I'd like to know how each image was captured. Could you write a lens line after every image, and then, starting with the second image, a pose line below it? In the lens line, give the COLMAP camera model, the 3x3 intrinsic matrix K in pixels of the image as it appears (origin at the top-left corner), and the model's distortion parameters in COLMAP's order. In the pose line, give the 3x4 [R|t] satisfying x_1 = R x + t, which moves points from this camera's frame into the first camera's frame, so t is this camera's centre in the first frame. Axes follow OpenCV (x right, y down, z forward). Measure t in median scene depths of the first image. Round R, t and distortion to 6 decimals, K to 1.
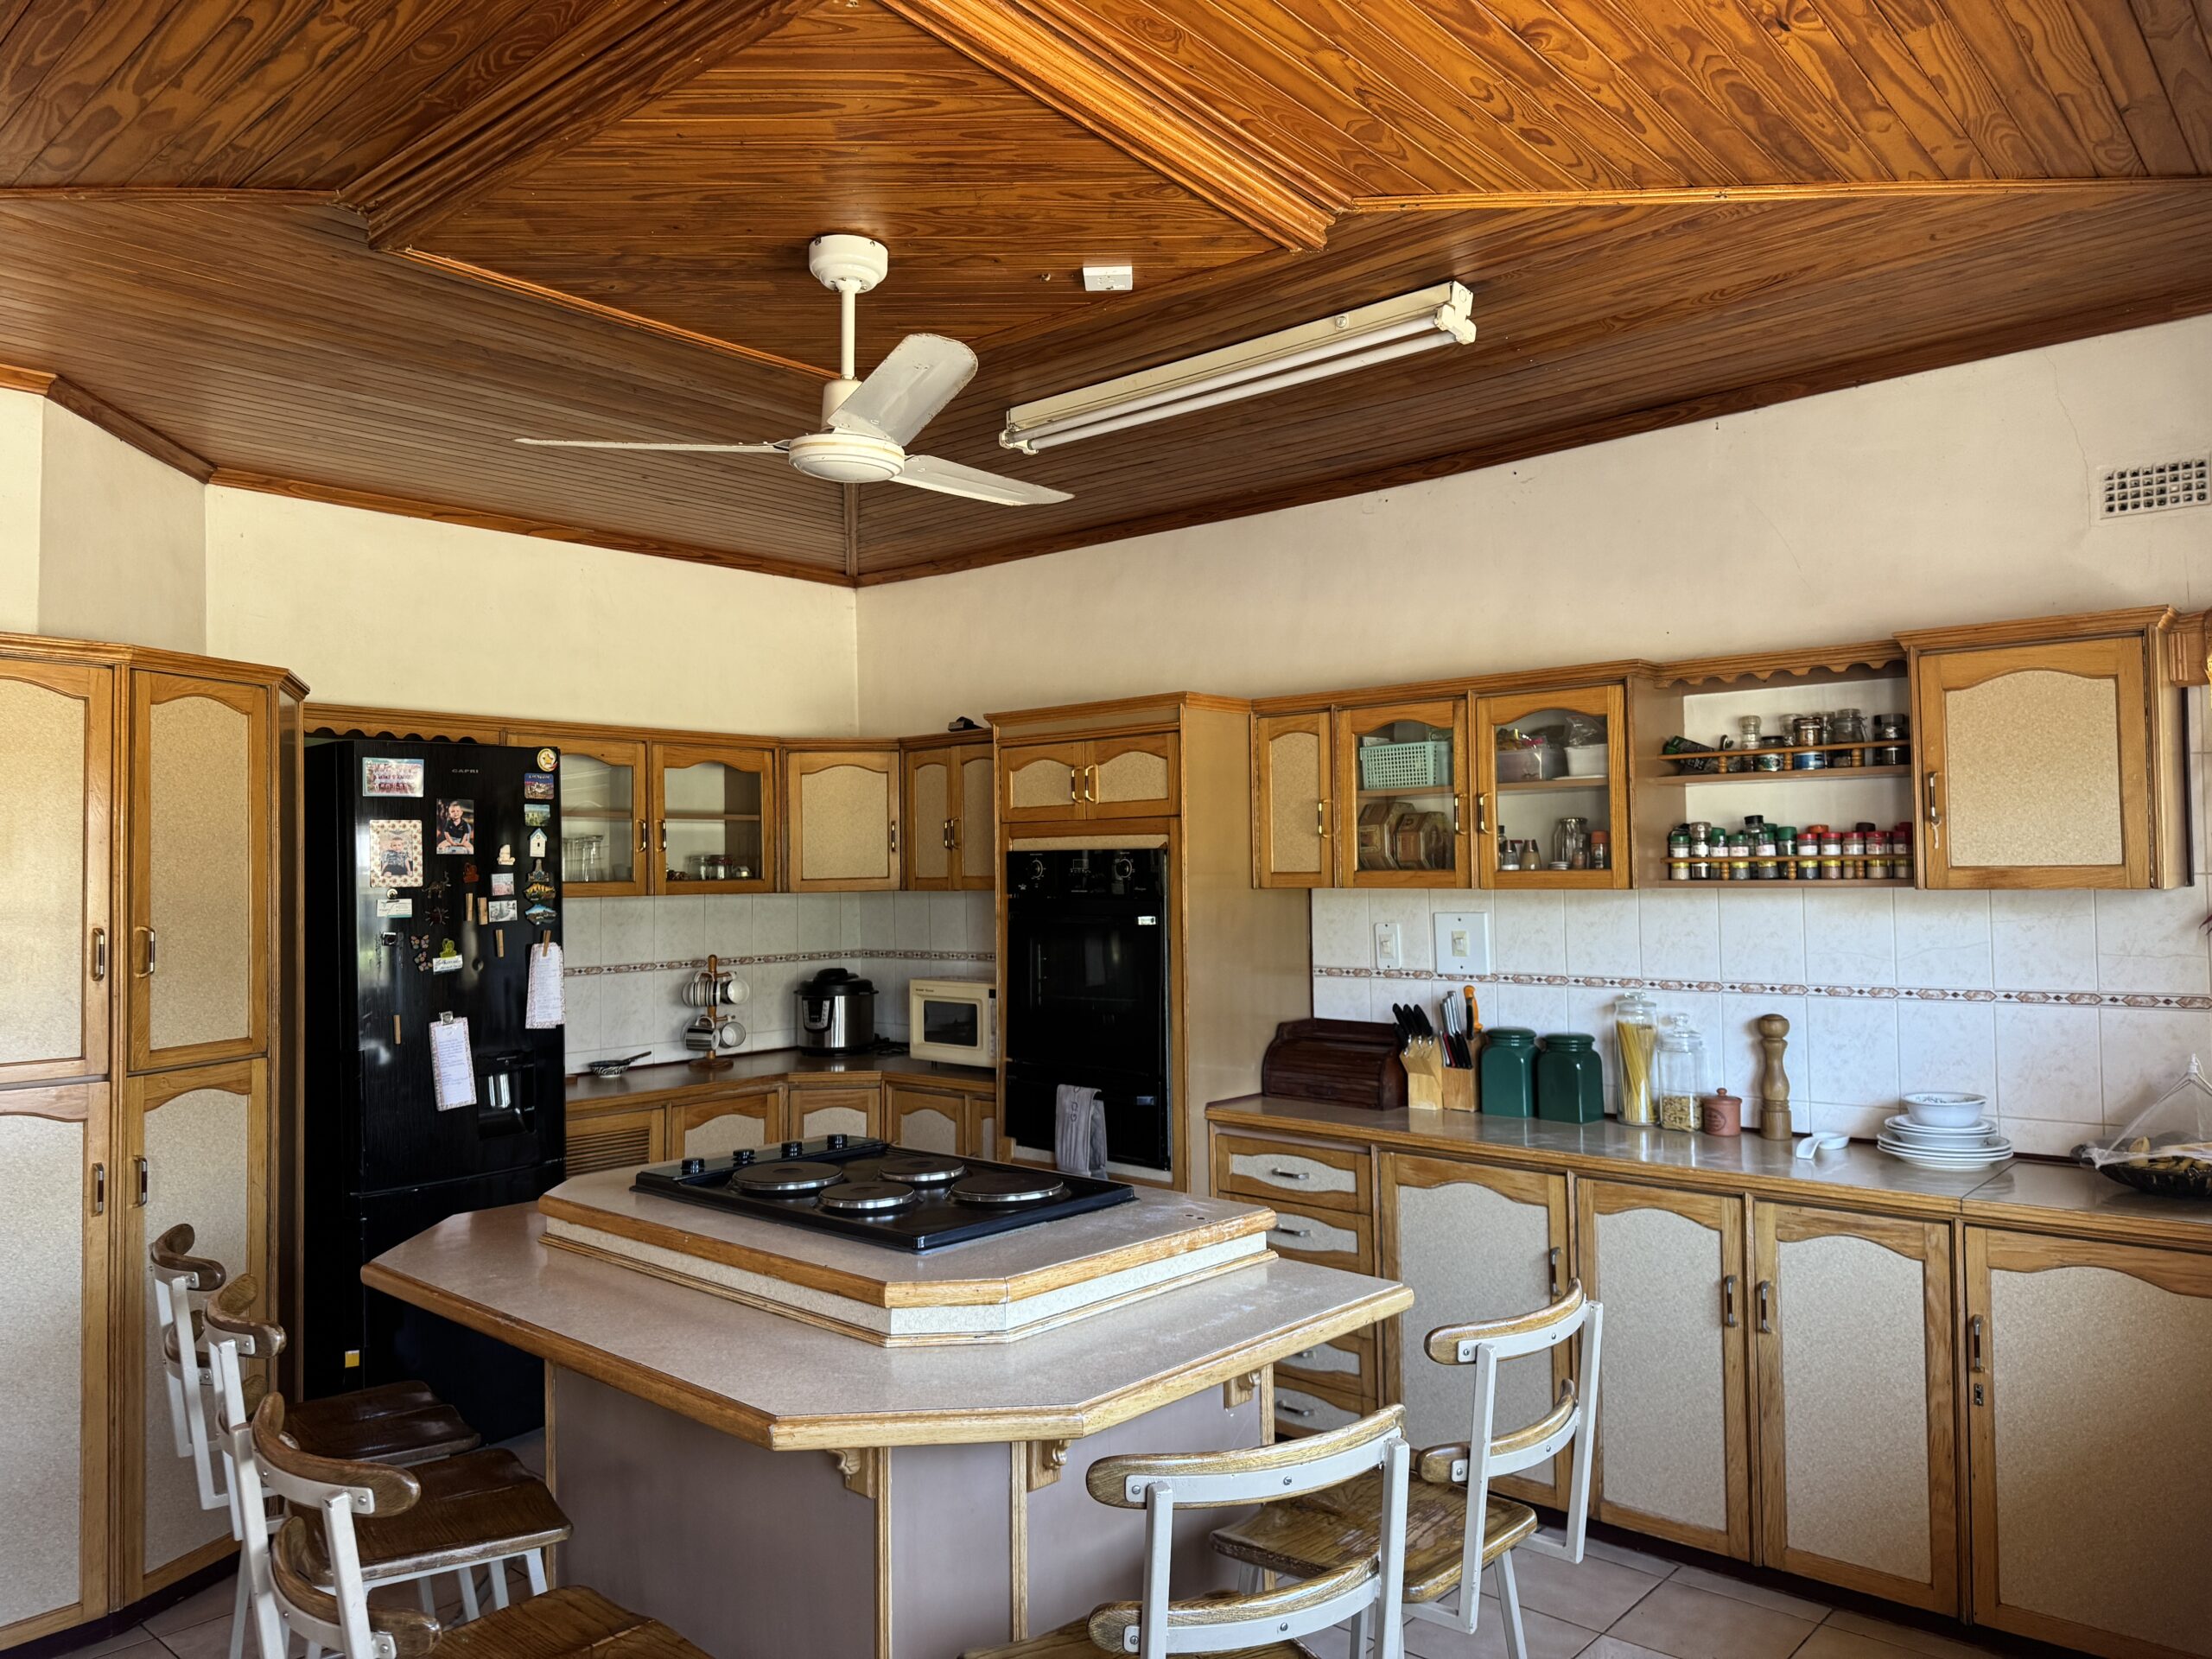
lens RADIAL K [[1573.3, 0, 1009.6], [0, 1573.3, 820.2], [0, 0, 1]] dist [0.054712, -0.094676]
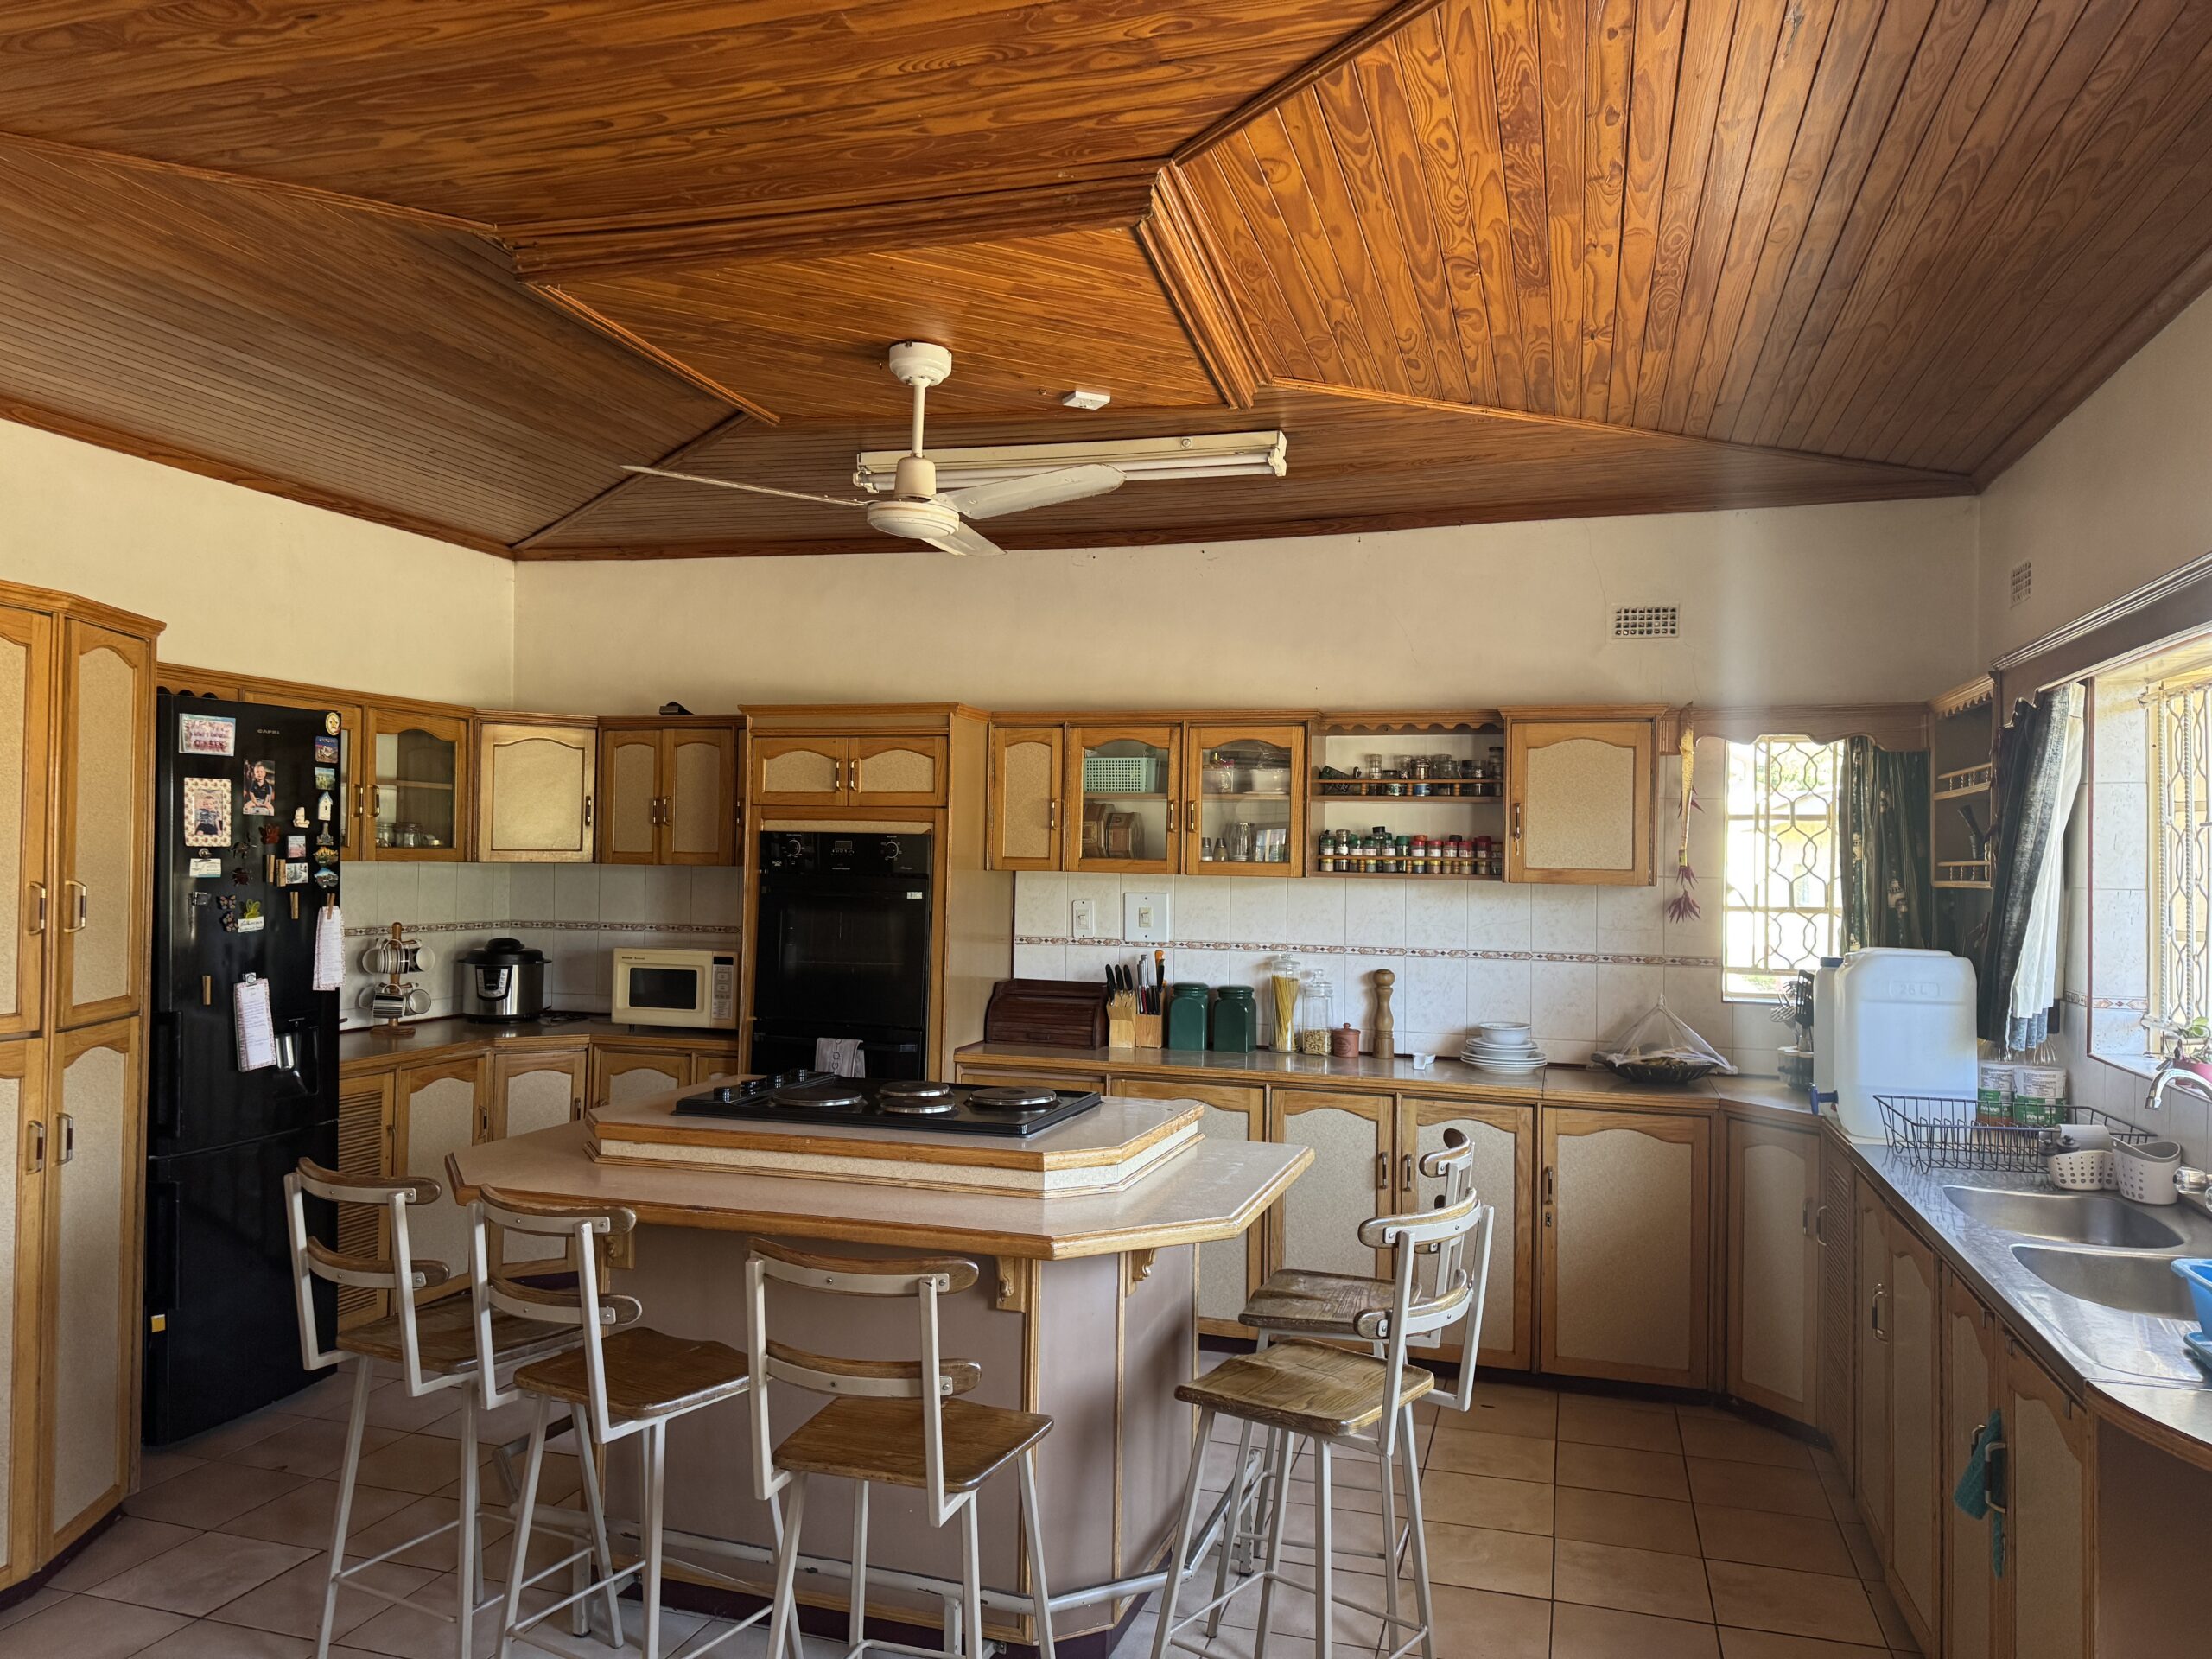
lens RADIAL K [[1573.3, 0, 1059.5], [0, 1573.3, 826.7], [0, 0, 1]] dist [0.054712, -0.094676]
pose [[0.906629, 0.036786, 0.420322, -0.348101], [-0.043317, 0.999043, 0.005999, 0.001051], [-0.419700, -0.023646, 0.907355, -0.126269]]
